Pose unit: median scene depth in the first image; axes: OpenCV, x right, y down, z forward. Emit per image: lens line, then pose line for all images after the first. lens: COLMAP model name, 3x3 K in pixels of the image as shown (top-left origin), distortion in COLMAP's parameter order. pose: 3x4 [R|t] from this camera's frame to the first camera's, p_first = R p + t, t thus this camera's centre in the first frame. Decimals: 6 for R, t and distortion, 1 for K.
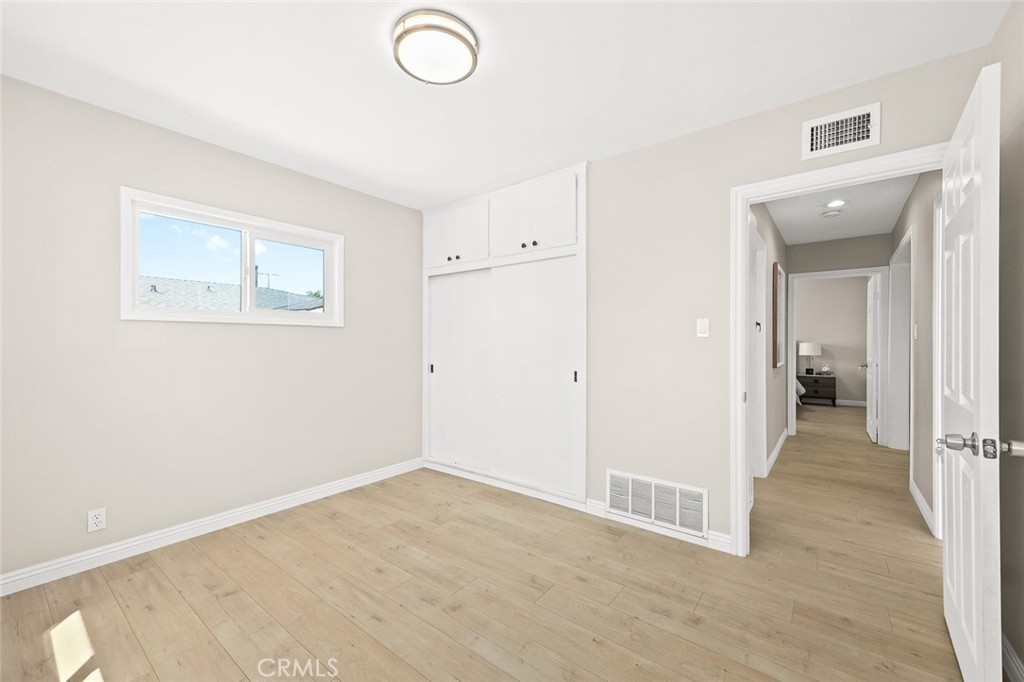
lens RADIAL K [[411.5, 0, 512.1], [0, 411.5, 343.4], [0, 0, 1]] dist [0.006750, 0.000153]
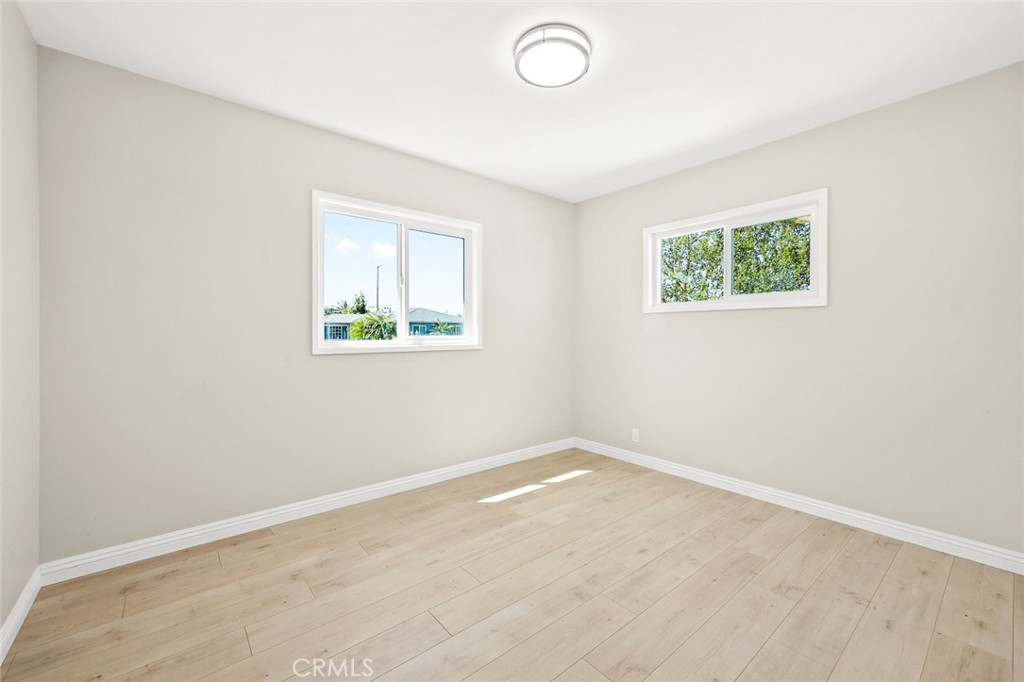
lens RADIAL K [[413.4, 0, 510.6], [0, 413.4, 334.2], [0, 0, 1]] dist [-0.000435, 0.000008]
pose [[-0.223239, 0.005237, -0.974750, 0.736819], [-0.001299, 0.999983, 0.005670, 0.013918], [0.974763, 0.002532, -0.223228, 0.913926]]
